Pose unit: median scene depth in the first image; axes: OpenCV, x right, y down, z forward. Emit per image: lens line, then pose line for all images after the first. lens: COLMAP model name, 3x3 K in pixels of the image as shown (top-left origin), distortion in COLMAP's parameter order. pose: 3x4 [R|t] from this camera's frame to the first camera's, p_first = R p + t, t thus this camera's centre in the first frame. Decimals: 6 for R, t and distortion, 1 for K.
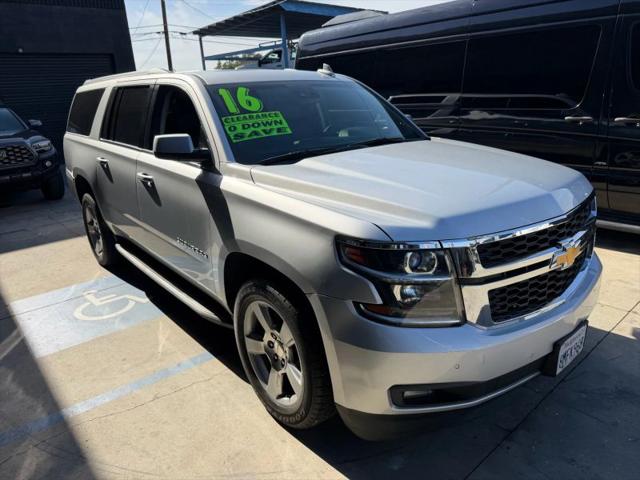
lens RADIAL K [[451.2, 0, 322.7], [0, 451.2, 239.1], [0, 0, 1]] dist [0.036628, -0.053338]
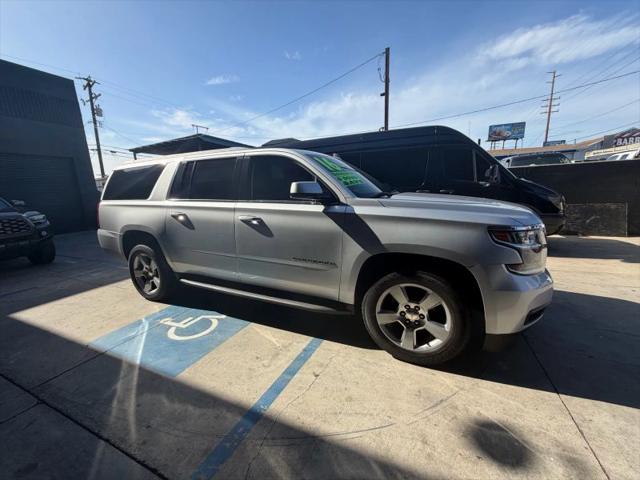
lens RADIAL K [[255.4, 0, 319.0], [0, 255.4, 239.7], [0, 0, 1]] dist [-0.002045, 0.000478]
pose [[0.909290, -0.065945, 0.410905, -0.671916], [0.121754, 0.986319, -0.111137, 0.049626], [-0.397954, 0.151085, 0.904879, 0.290958]]
